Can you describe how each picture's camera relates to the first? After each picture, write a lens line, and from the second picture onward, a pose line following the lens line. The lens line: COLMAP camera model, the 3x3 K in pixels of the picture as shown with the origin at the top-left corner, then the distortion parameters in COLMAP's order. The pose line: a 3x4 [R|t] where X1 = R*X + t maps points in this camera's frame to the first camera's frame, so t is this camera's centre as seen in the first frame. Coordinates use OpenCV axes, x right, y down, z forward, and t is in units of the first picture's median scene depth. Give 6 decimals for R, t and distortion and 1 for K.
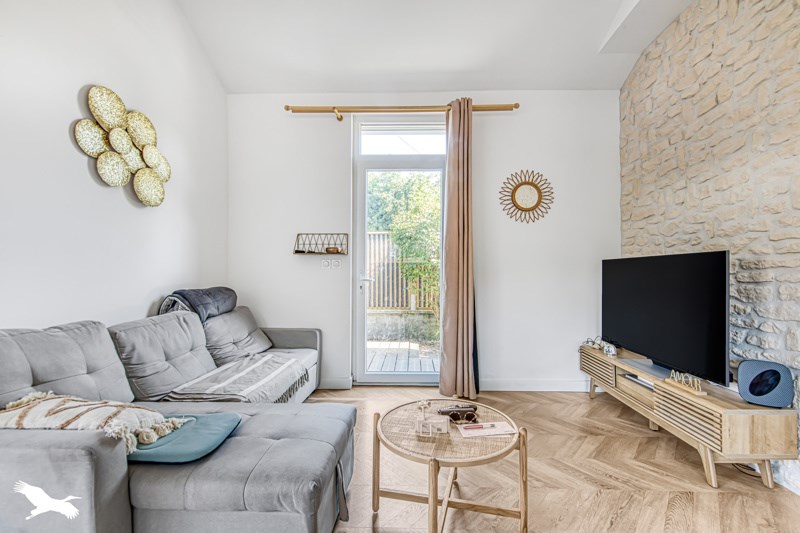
lens RADIAL K [[324.1, 0, 417.0], [0, 324.1, 272.5], [0, 0, 1]] dist [0.000295, -0.000131]
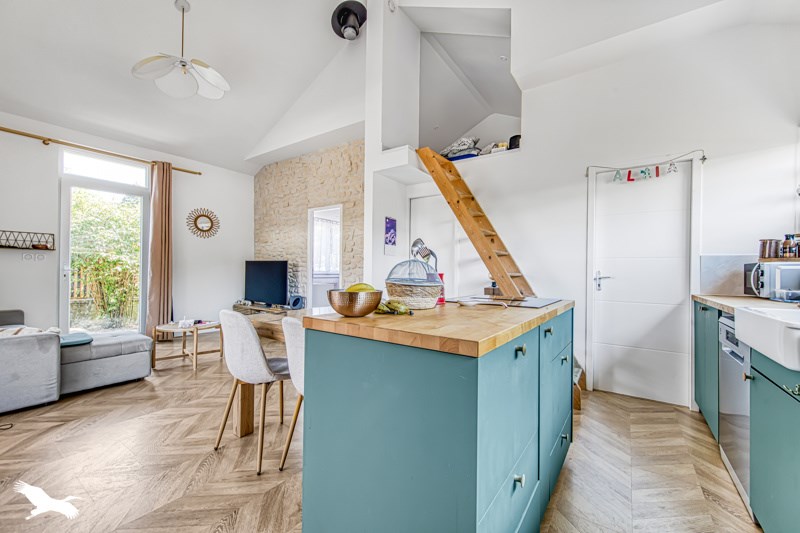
lens RADIAL K [[324.1, 0, 417.0], [0, 324.1, 272.5], [0, 0, 1]] dist [0.000295, -0.000131]
pose [[0.514004, -0.001556, 0.857786, -0.609376], [-0.018015, 0.999758, 0.012609, -0.009508], [-0.857599, -0.021934, 0.513852, -0.954981]]
